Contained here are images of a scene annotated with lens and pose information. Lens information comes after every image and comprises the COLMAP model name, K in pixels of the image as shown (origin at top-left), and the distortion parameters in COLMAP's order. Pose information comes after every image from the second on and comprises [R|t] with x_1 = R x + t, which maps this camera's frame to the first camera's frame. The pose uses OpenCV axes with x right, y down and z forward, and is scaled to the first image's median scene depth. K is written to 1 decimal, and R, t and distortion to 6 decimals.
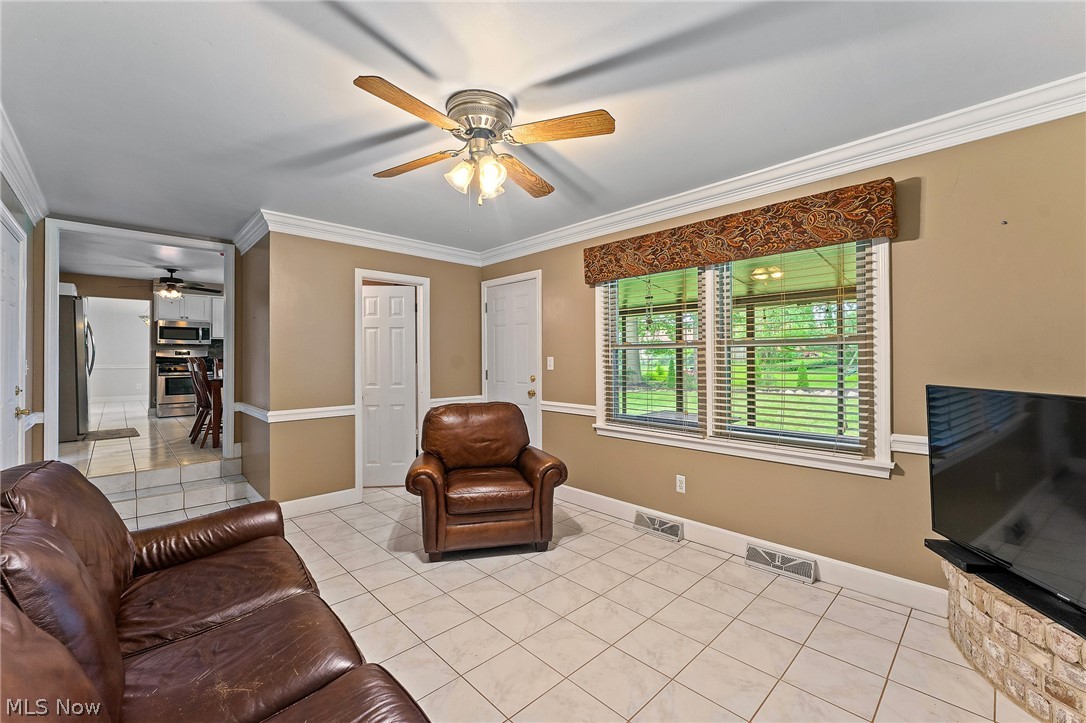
lens RADIAL K [[445.1, 0, 543.0], [0, 445.1, 361.5], [0, 0, 1]] dist [-0.001649, -0.000221]
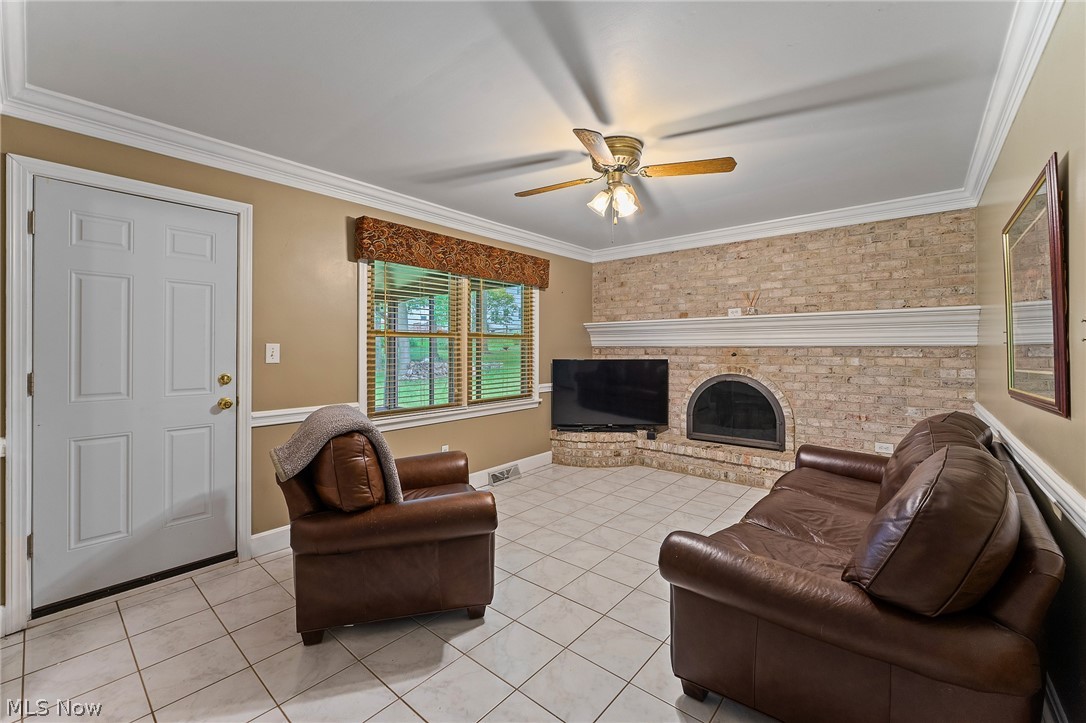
lens RADIAL K [[443.0, 0, 537.0], [0, 443.0, 347.9], [0, 0, 1]] dist [-0.002460, -0.000246]
pose [[-0.093608, 0.007695, 0.995579, -0.930144], [0.011889, 0.999907, -0.006611, 0.008025], [-0.995538, 0.011218, -0.093691, 0.907802]]
